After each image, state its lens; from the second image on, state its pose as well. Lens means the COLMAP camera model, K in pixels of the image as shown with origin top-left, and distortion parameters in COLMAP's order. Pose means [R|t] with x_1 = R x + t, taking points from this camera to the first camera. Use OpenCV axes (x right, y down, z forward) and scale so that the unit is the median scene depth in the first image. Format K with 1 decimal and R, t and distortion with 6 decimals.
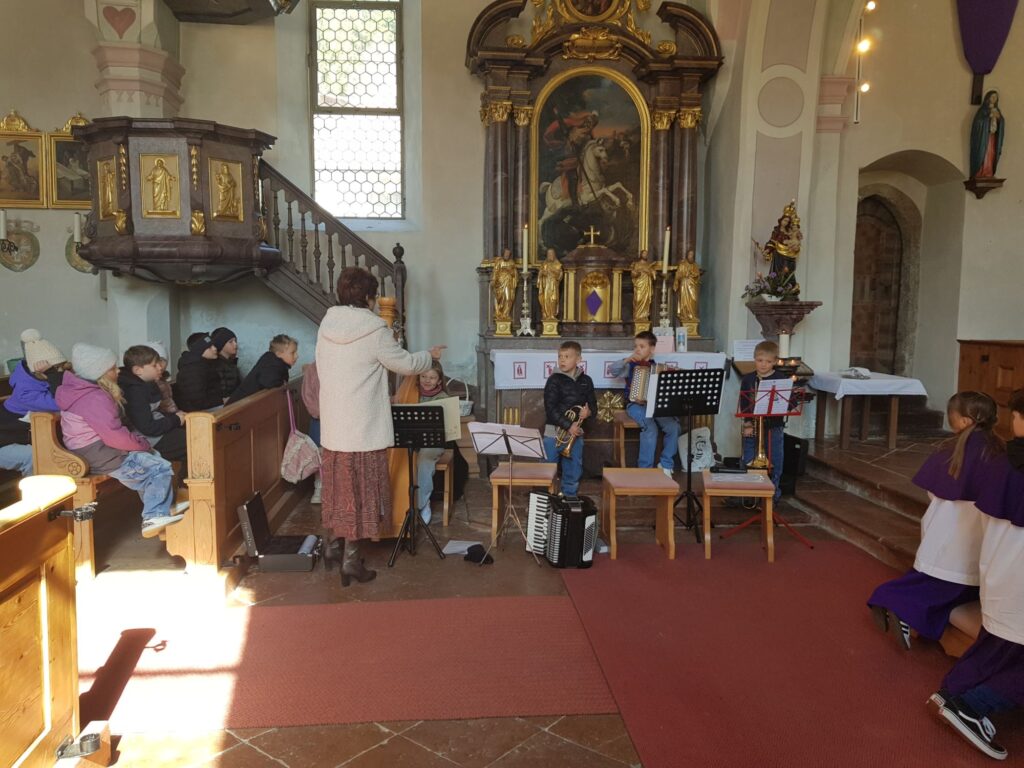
lens RADIAL K [[778.0, 0, 506.5], [0, 778.0, 391.7], [0, 0, 1]] dist [0.116588, -0.096587]
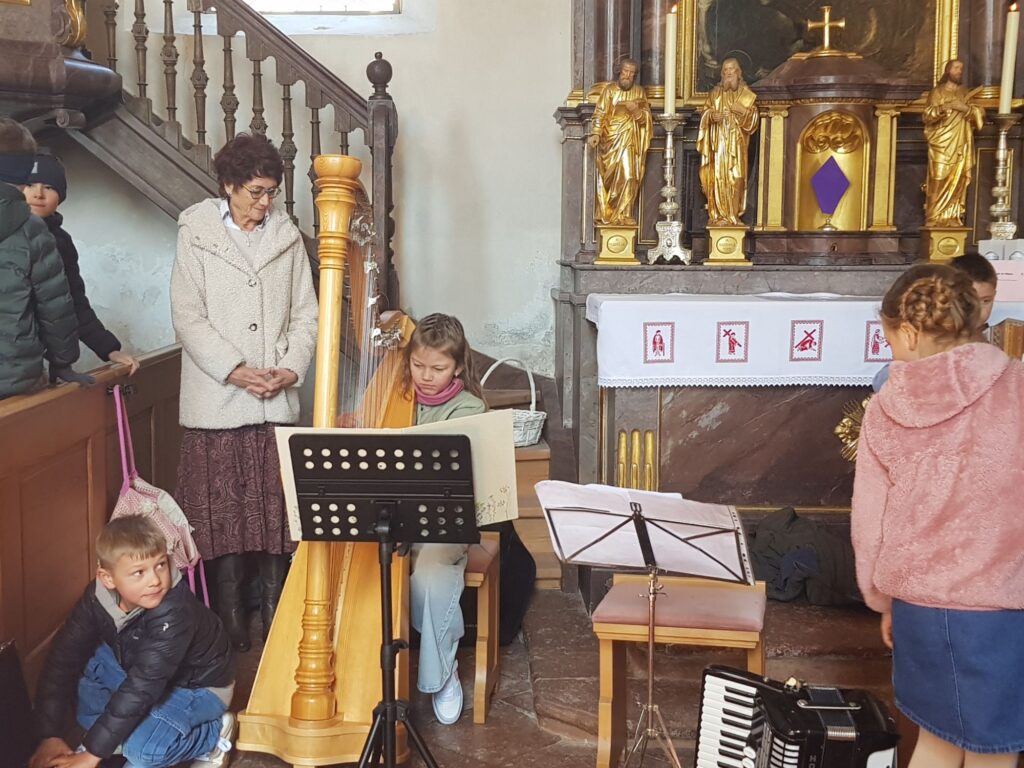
lens RADIAL K [[1413.3, 0, 463.4], [0, 1413.3, 419.1], [0, 0, 1]] dist [0.105132, -0.086087]
pose [[0.995260, 0.008495, -0.096883, -0.011911], [-0.006160, 0.999684, 0.024371, -0.003637], [0.097059, -0.023659, 0.994997, 0.202666]]
